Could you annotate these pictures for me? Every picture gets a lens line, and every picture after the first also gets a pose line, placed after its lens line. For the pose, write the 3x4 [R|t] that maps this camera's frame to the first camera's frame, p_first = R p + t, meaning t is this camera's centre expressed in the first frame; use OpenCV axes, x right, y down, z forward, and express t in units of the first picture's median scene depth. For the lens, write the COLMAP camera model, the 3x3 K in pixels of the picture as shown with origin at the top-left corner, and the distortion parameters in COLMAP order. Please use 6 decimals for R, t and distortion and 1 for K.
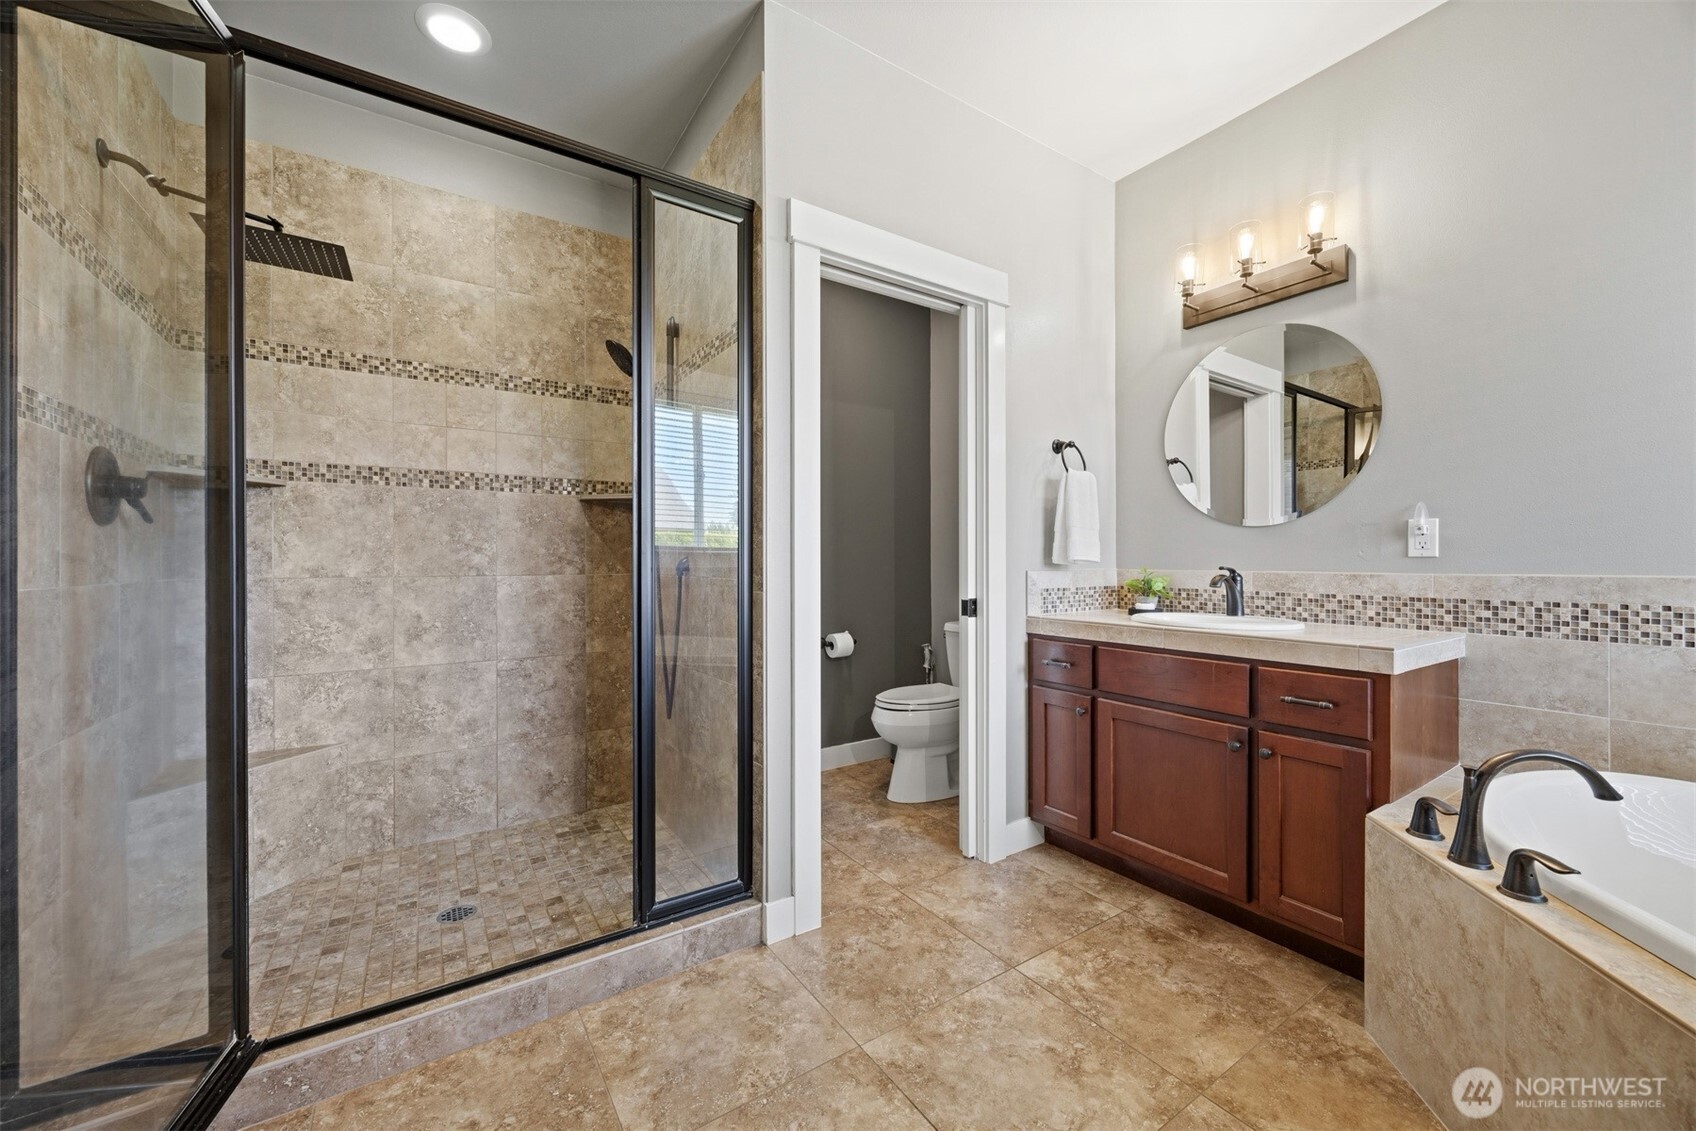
lens RADIAL K [[659.0, 0, 851.7], [0, 659.0, 563.4], [0, 0, 1]] dist [0.001978, -0.000010]
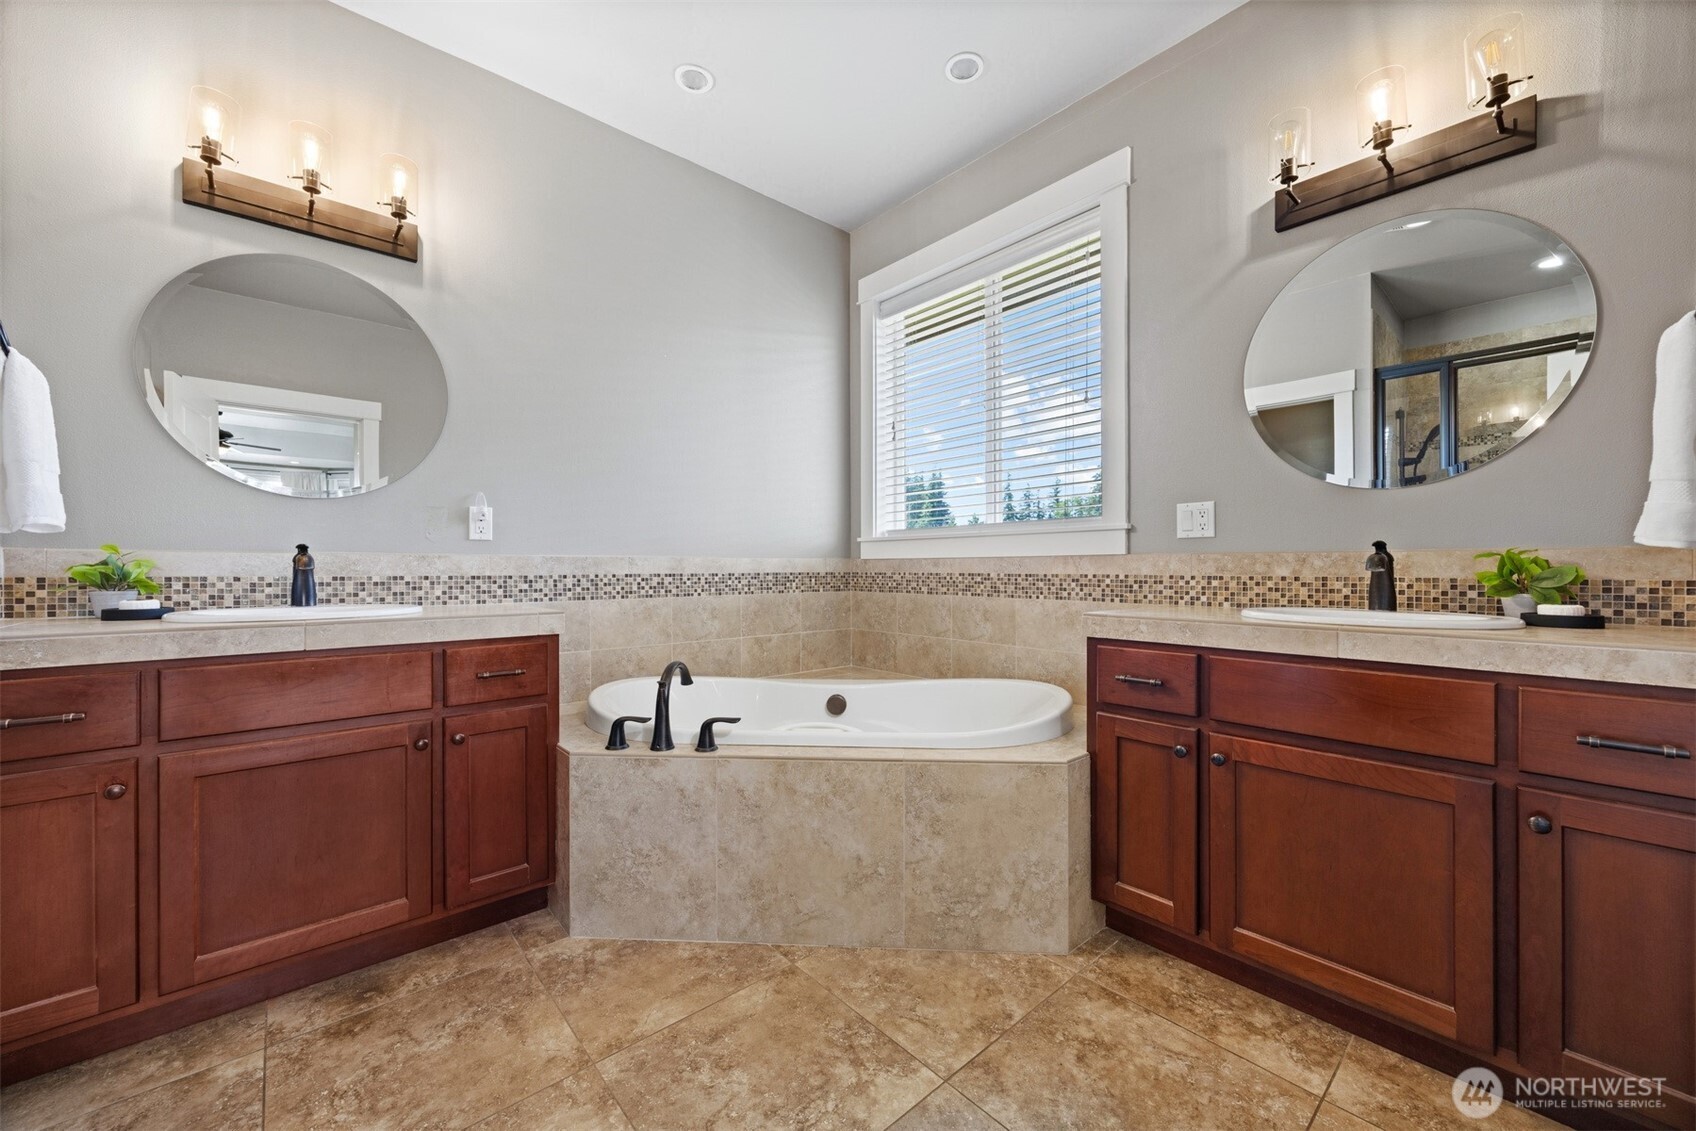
lens RADIAL K [[659.0, 0, 848.5], [0, 659.0, 568.4], [0, 0, 1]] dist [0.001978, -0.000010]
pose [[-0.140048, -0.000001, 0.990145, -0.357431], [0.004276, 0.999991, 0.000606, 0.041359], [-0.990135, 0.004319, -0.140047, 0.531535]]
